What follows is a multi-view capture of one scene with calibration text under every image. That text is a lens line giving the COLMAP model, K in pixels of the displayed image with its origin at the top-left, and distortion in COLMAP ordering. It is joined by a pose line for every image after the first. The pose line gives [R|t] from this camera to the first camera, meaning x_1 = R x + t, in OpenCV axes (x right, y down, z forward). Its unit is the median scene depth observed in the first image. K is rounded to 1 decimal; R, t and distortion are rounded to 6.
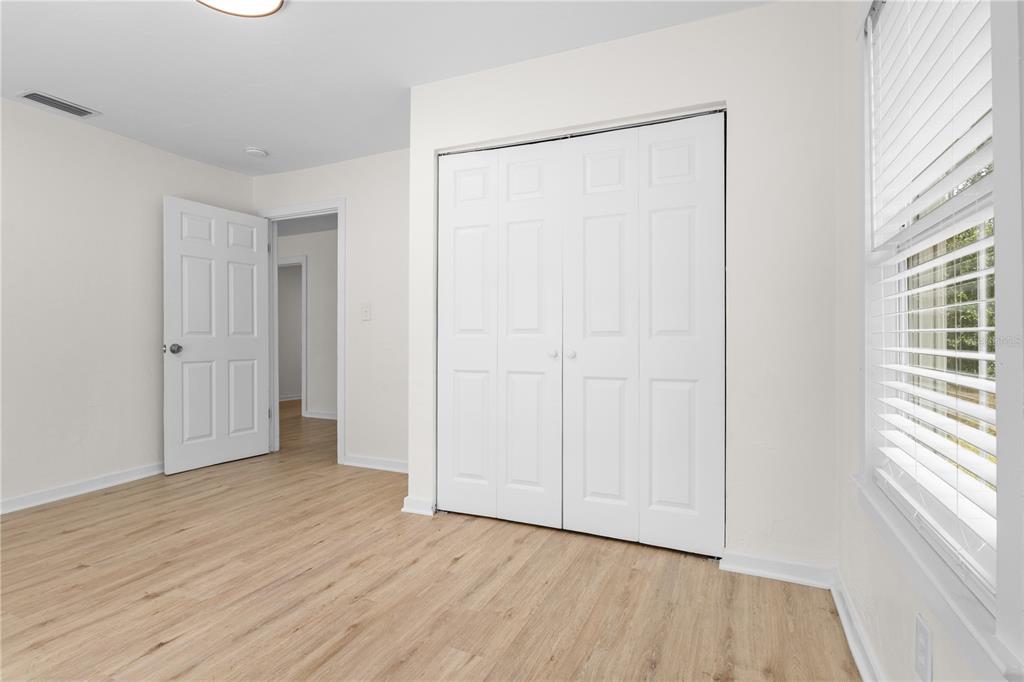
lens RADIAL K [[512.6, 0, 512.0], [0, 512.6, 337.5], [0, 0, 1]] dist [-0.002006, -0.000309]
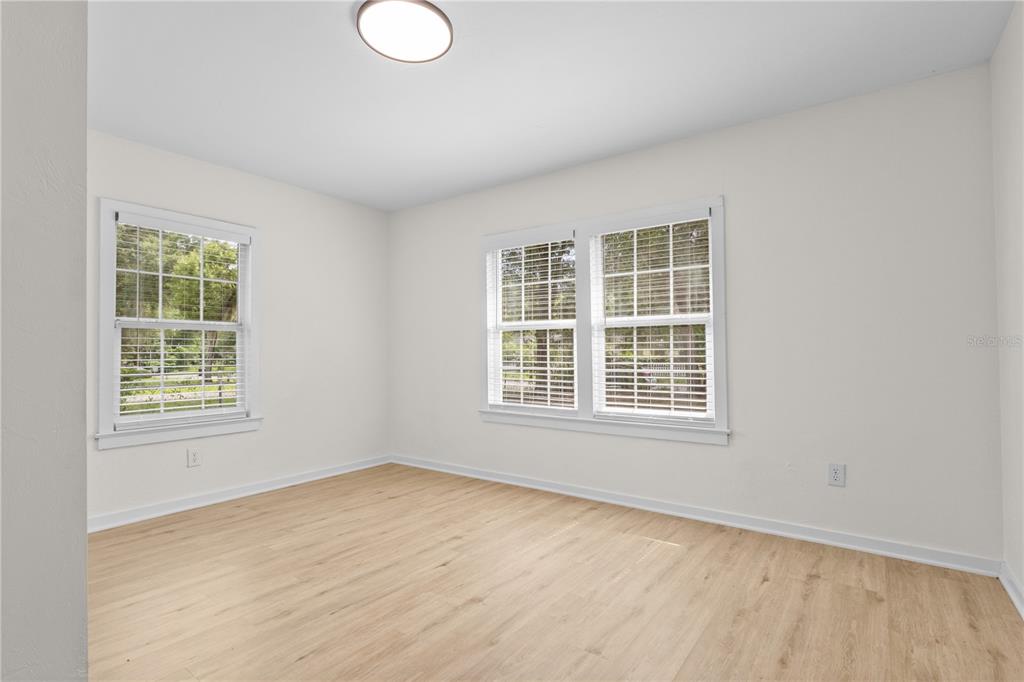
lens RADIAL K [[512.6, 0, 512.3], [0, 512.6, 345.6], [0, 0, 1]] dist [-0.002006, -0.000309]
pose [[-0.979371, 0.018411, 0.201230, -0.990583], [0.015747, 0.999766, -0.014834, -0.011777], [-0.201456, -0.011359, -0.979432, 2.015582]]
